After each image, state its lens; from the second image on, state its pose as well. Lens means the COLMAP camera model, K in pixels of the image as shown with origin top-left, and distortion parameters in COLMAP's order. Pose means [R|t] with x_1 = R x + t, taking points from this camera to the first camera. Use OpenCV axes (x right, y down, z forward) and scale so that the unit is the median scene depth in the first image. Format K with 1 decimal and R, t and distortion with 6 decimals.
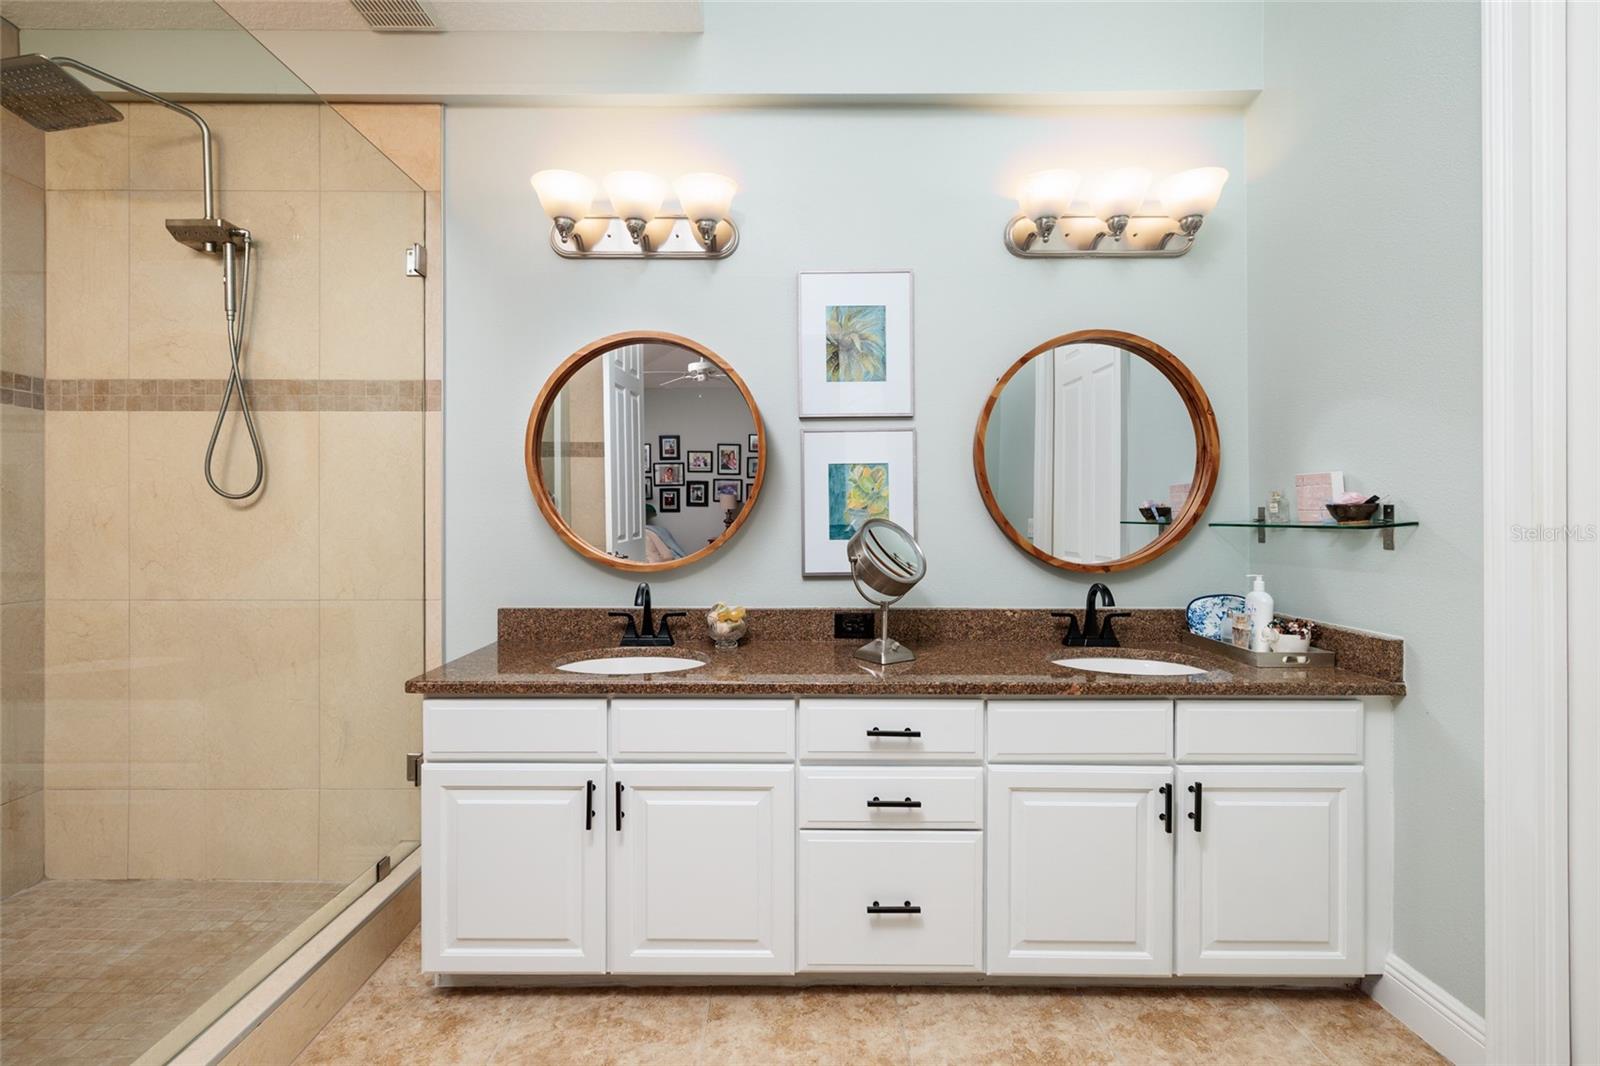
lens RADIAL K [[696.8, 0, 798.2], [0, 696.8, 524.4], [0, 0, 1]] dist [0.004768, 0.000537]
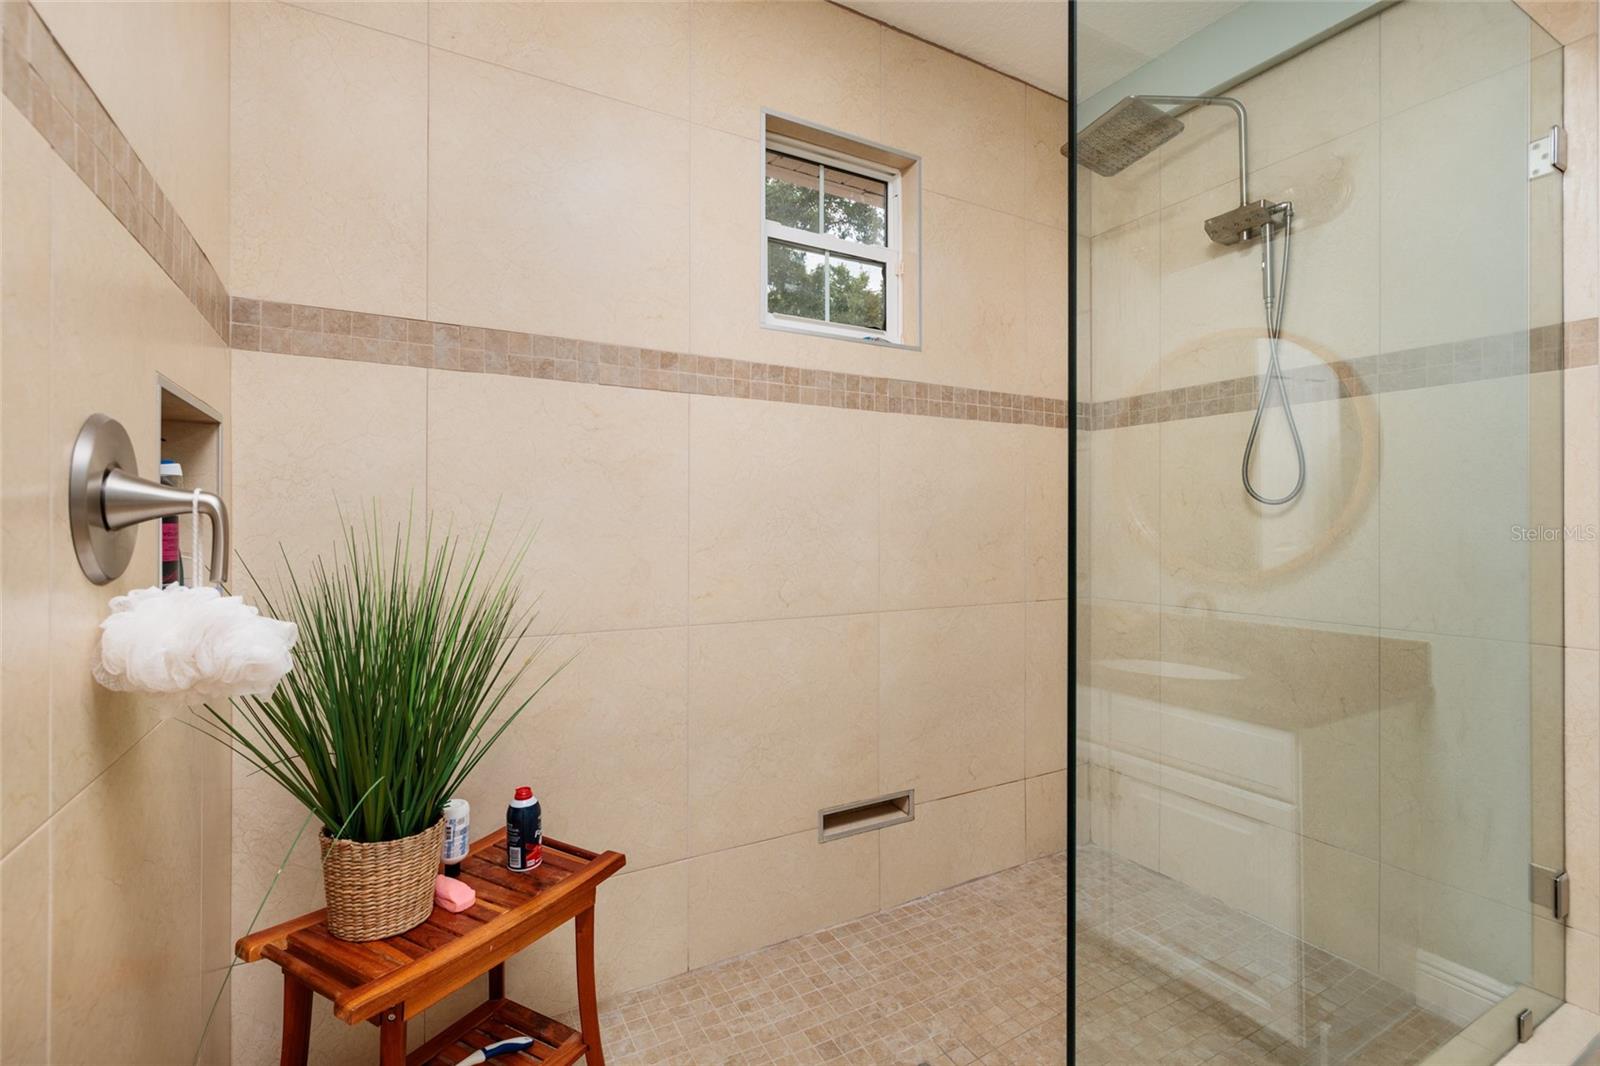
lens RADIAL K [[717.0, 0, 800.5], [0, 717.0, 528.4], [0, 0, 1]] dist [-0.005017, 0.000919]
pose [[0.507077, 0.003227, -0.861895, -0.312830], [-0.001695, 0.999995, 0.002747, -0.007112], [0.861899, 0.000068, 0.507079, 0.004501]]
